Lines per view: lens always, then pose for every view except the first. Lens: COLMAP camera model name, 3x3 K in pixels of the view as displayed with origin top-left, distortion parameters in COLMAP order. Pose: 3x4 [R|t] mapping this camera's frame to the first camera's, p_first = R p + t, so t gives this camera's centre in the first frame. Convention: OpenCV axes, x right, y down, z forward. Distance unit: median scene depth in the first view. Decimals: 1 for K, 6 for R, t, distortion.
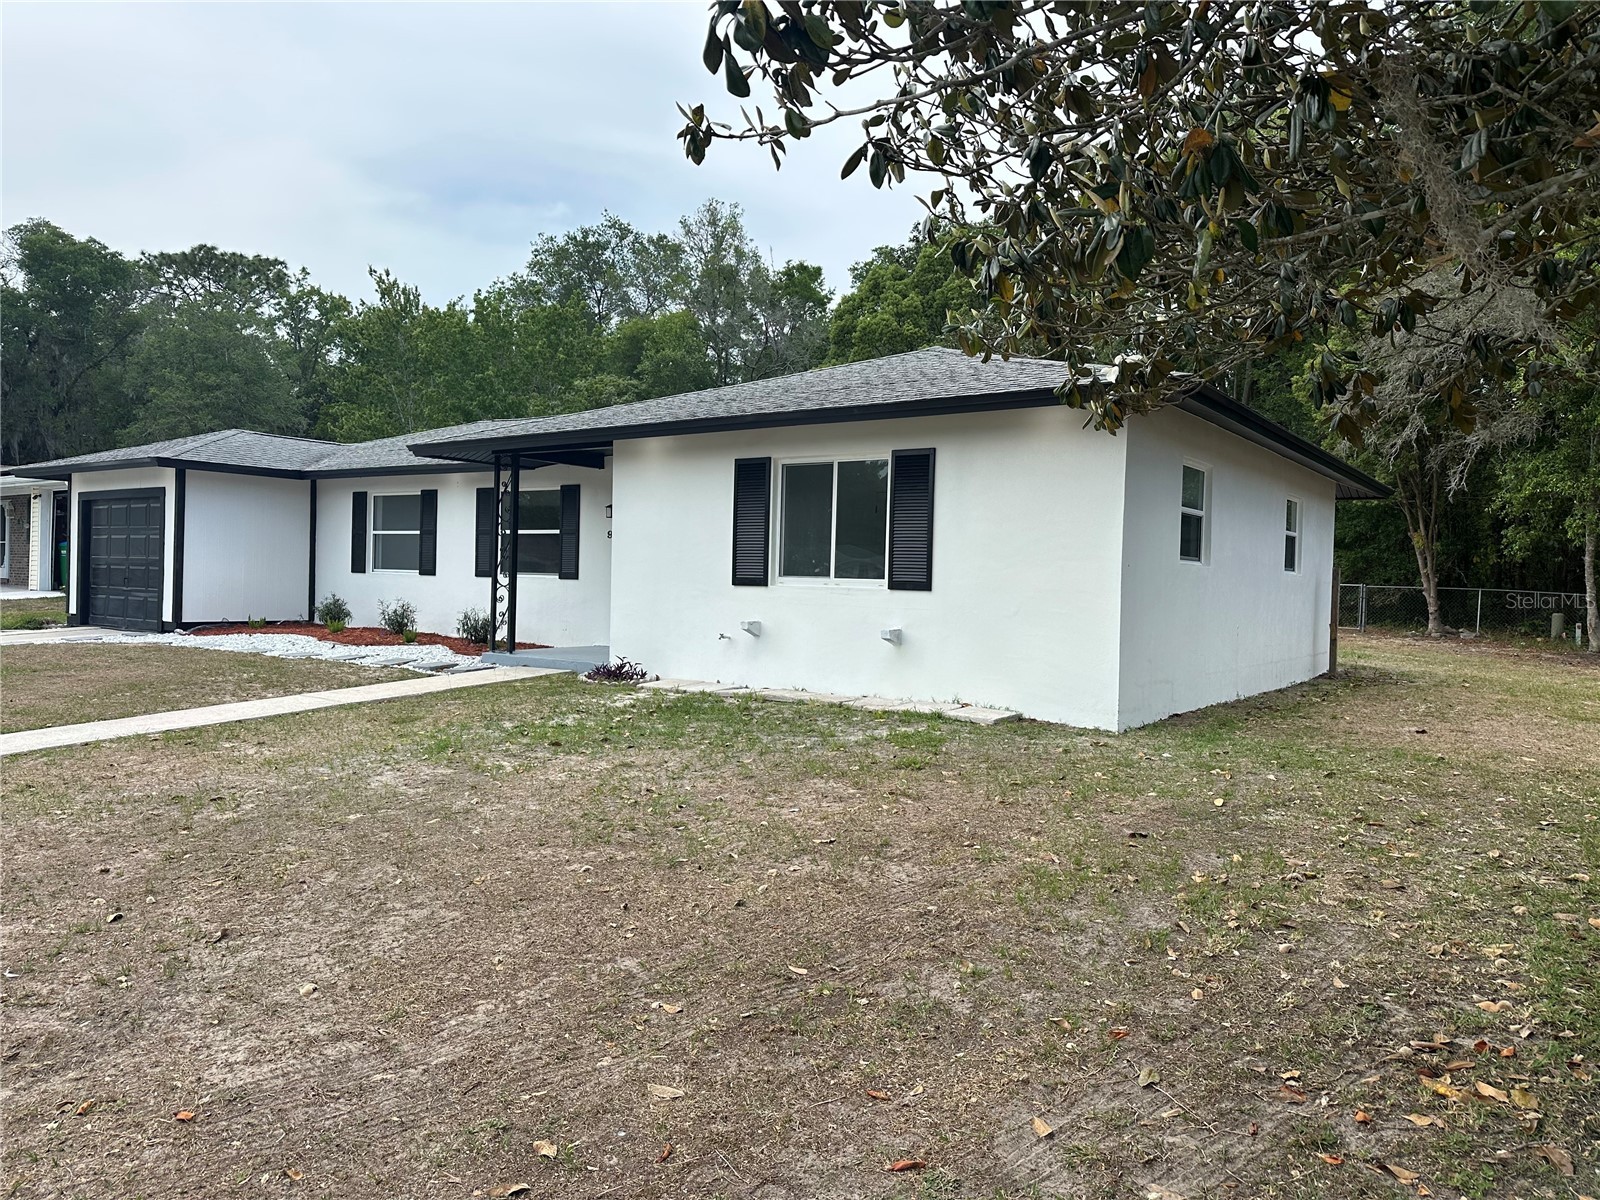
lens RADIAL K [[1117.0, 0, 798.4], [0, 1117.0, 629.2], [0, 0, 1]] dist [0.064320, -0.072038]
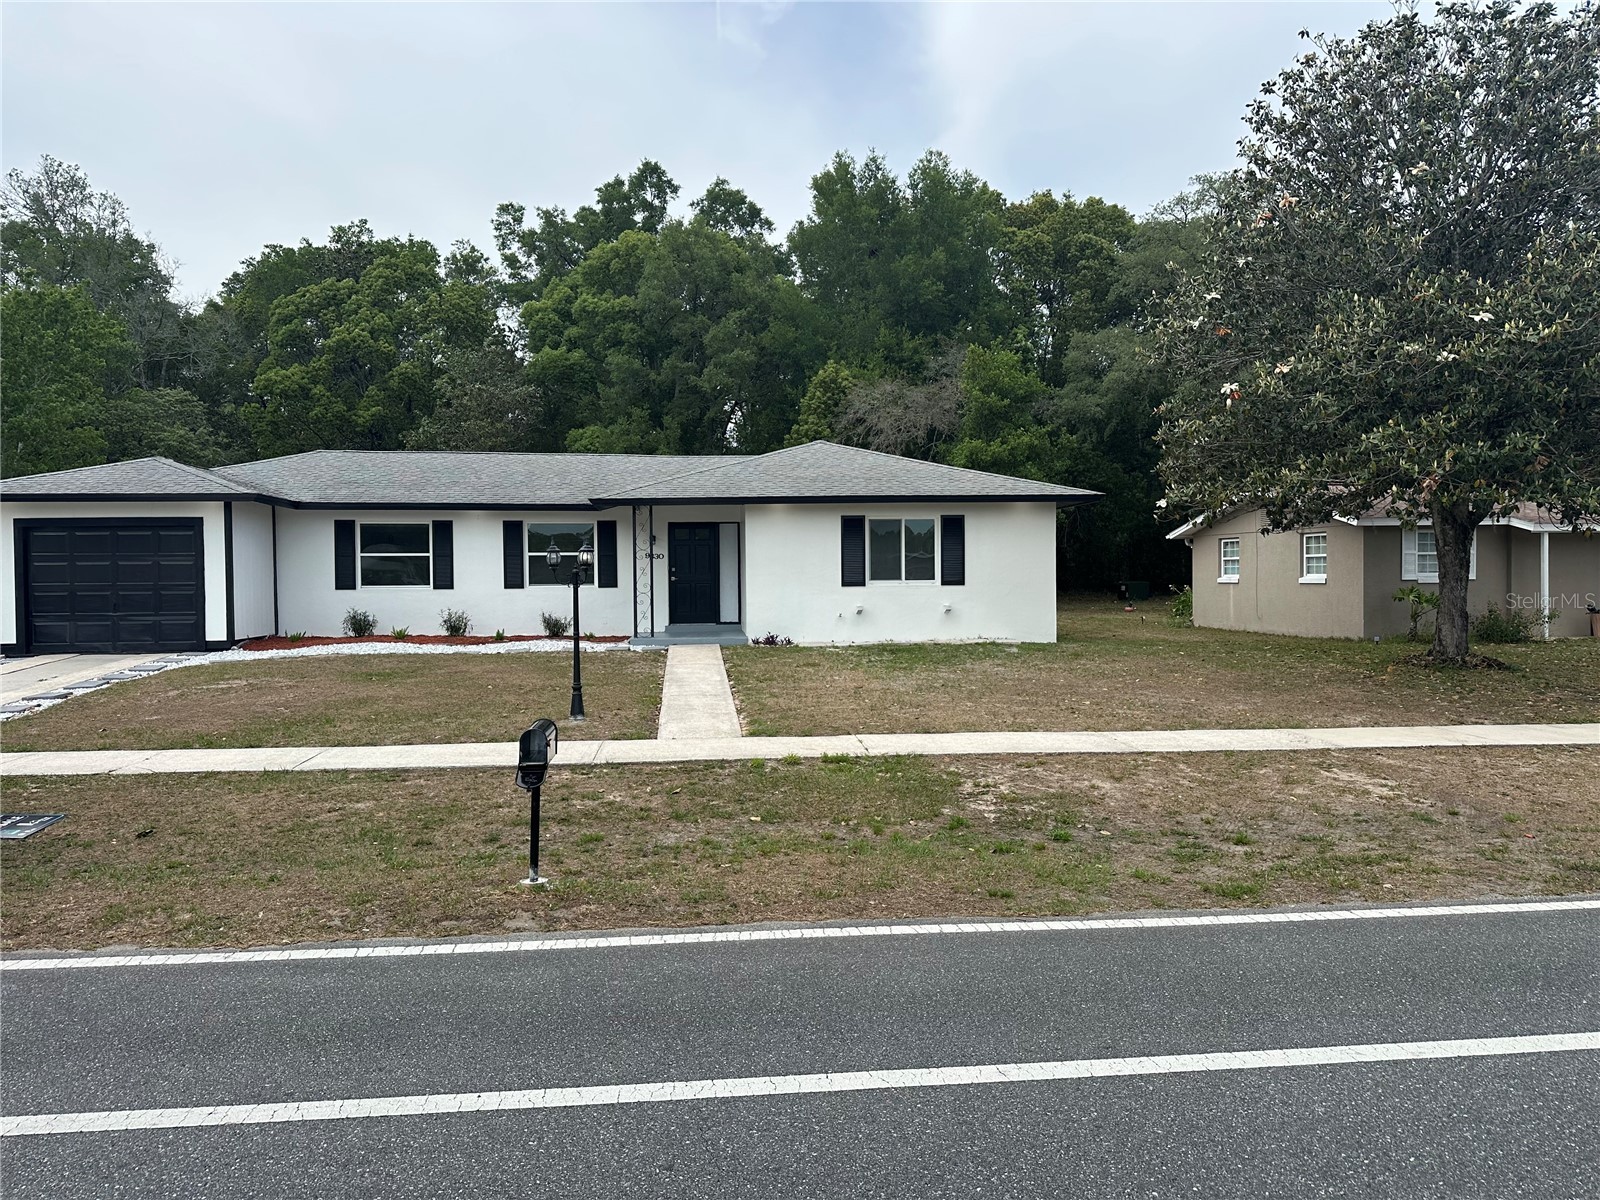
lens RADIAL K [[1117.0, 0, 803.7], [0, 1117.0, 608.8], [0, 0, 1]] dist [0.064320, -0.072038]
pose [[0.744645, -0.053076, 0.665347, -1.310885], [0.056343, 0.998274, 0.016575, -0.036955], [-0.665079, 0.025145, 0.746350, -0.293735]]
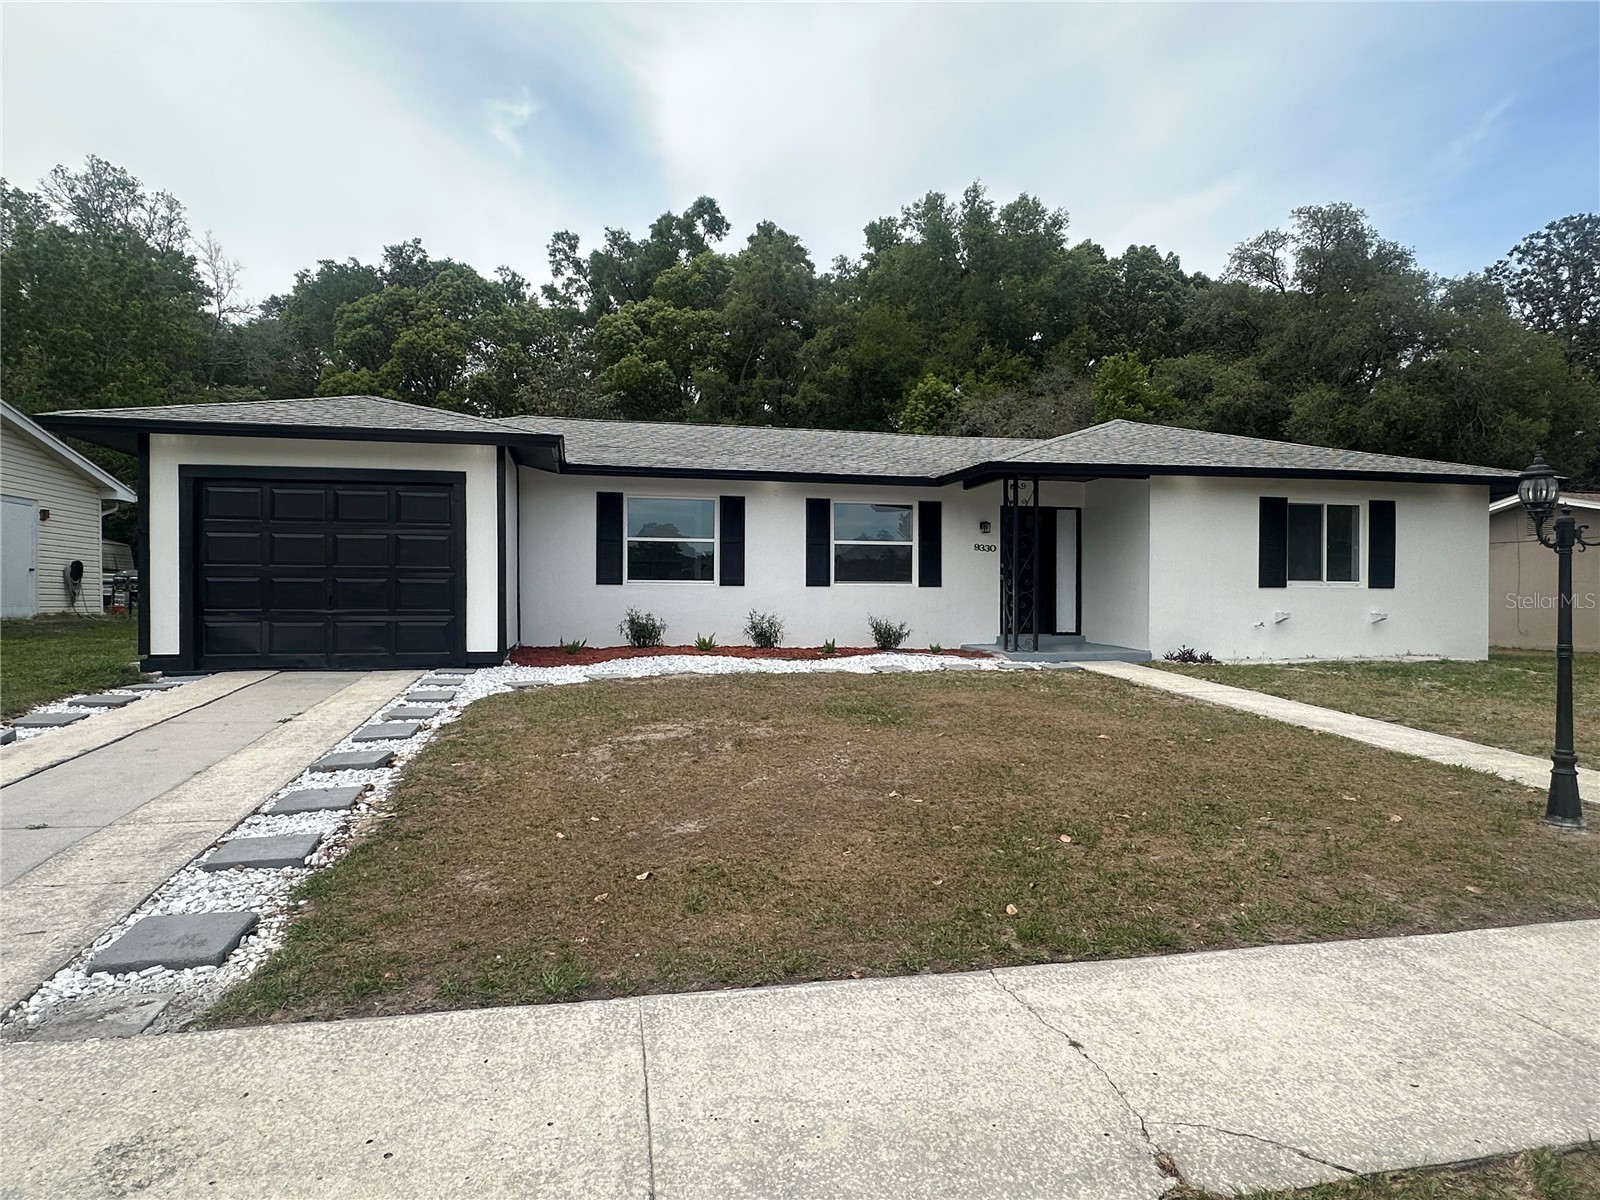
lens RADIAL K [[918.3, 0, 802.0], [0, 918.3, 599.6], [0, 0, 1]] dist [0.008990, -0.008291]
pose [[0.671682, -0.026161, 0.740377, -1.317450], [0.045555, 0.998944, -0.006030, -0.043567], [-0.739438, 0.037778, 0.672164, 0.659658]]
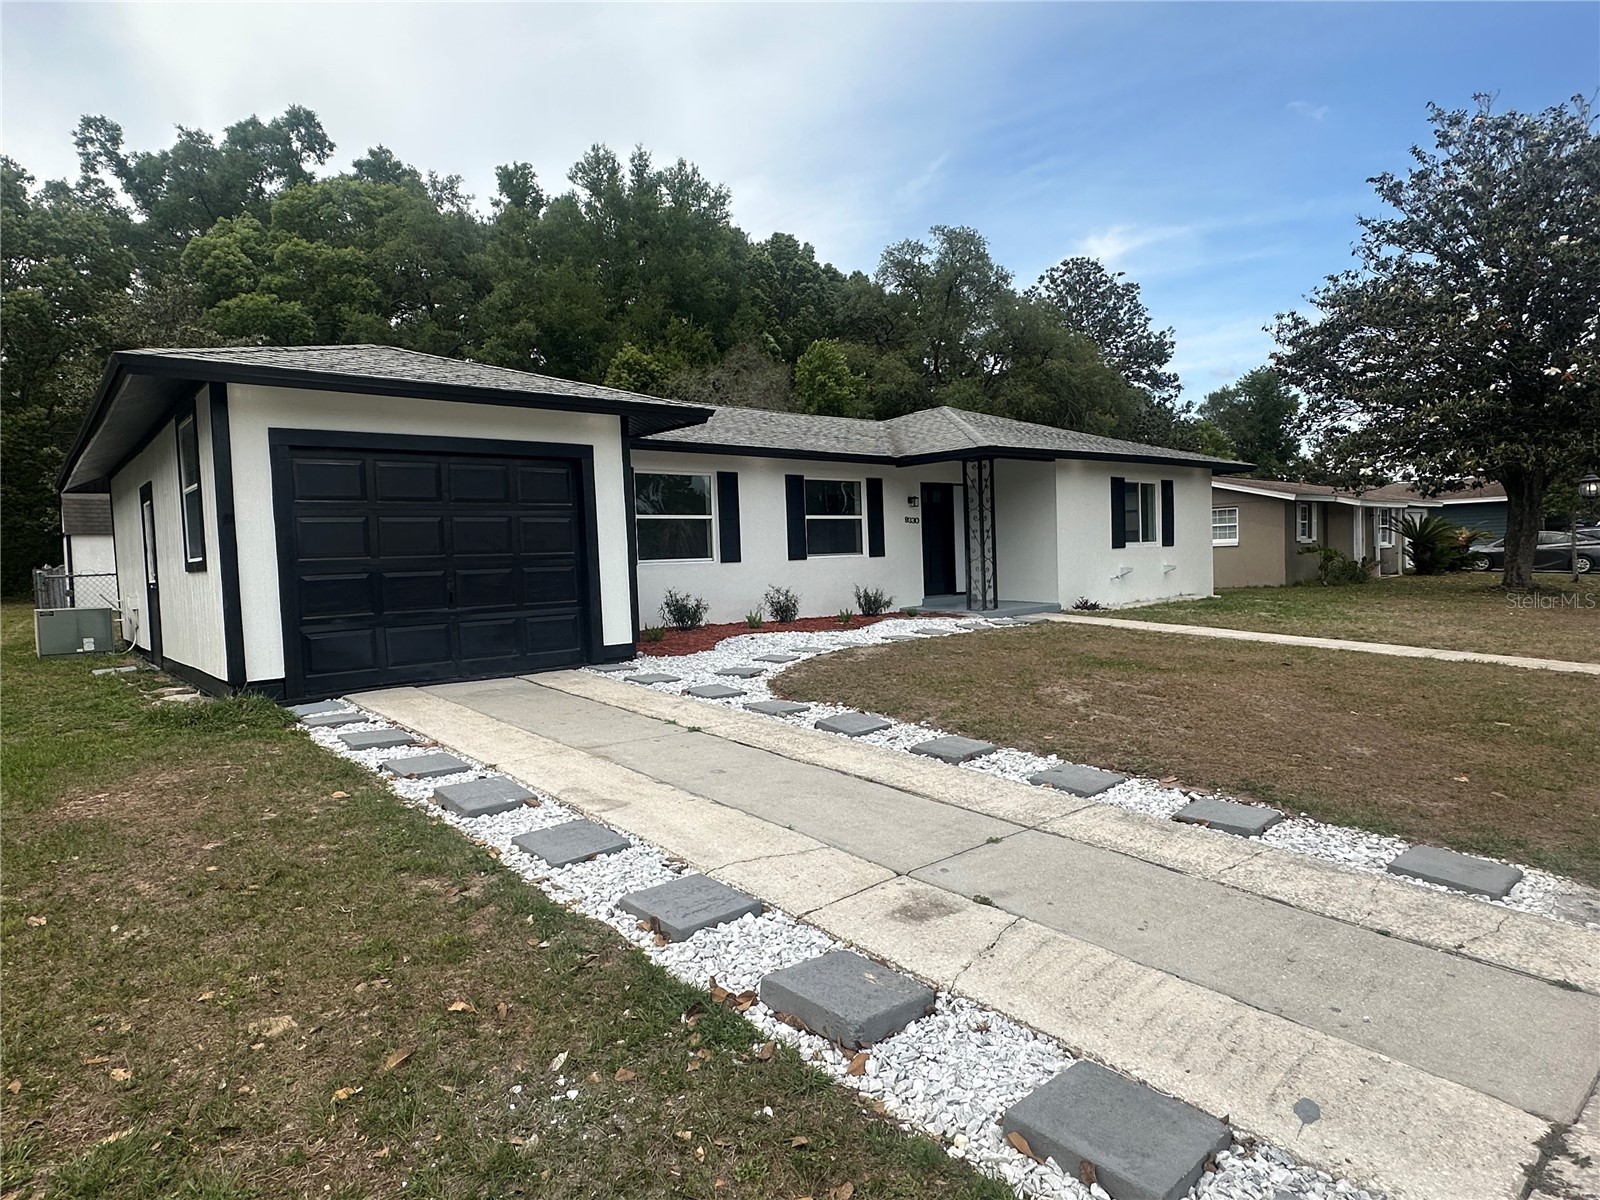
lens RADIAL K [[918.3, 0, 800.2], [0, 918.3, 605.6], [0, 0, 1]] dist [0.008990, -0.008291]
pose [[0.233550, -0.084827, 0.968638, -1.621766], [0.082777, 0.994305, 0.067117, -0.089451], [-0.968815, 0.064505, 0.239241, 1.156241]]
